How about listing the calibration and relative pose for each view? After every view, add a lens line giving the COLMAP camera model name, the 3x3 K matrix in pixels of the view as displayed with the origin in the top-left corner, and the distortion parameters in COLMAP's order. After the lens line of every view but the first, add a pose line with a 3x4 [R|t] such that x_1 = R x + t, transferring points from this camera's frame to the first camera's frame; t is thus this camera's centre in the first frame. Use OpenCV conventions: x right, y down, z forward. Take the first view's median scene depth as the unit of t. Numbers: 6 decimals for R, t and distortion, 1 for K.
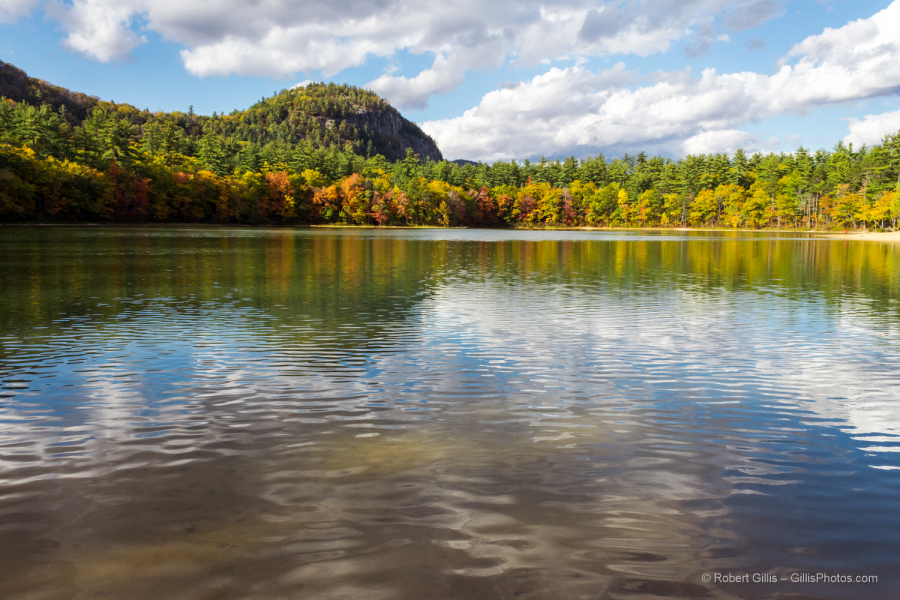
lens RADIAL K [[761.5, 0, 446.9], [0, 761.5, 304.3], [0, 0, 1]] dist [0.044595, -0.012726]
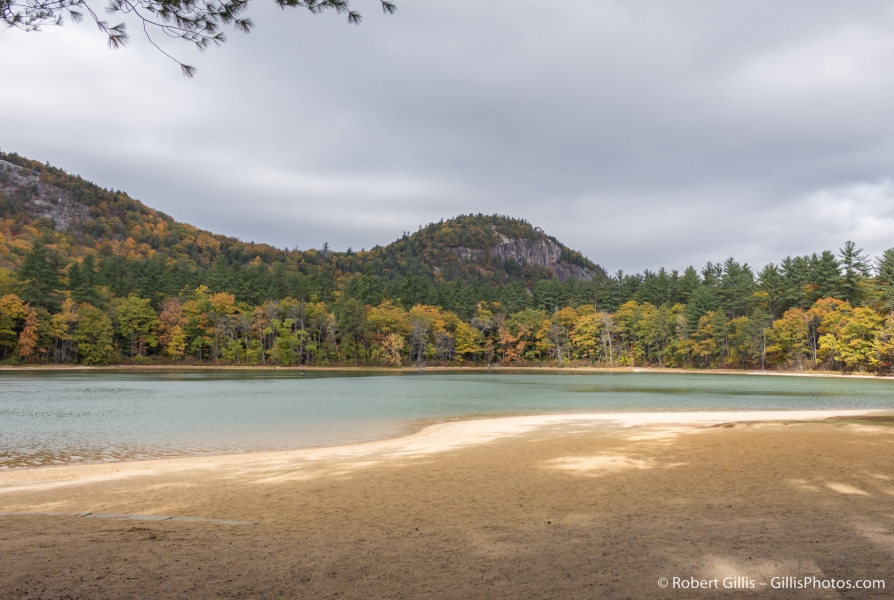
lens RADIAL K [[768.2, 0, 447.0], [0, 768.2, 300.0], [0, 0, 1]] dist [0.077129, -0.069885]
pose [[0.959407, -0.024497, -0.280960, 0.241796], [-0.027262, 0.983500, -0.178843, -0.037821], [0.280705, 0.179243, 0.942909, 0.335461]]
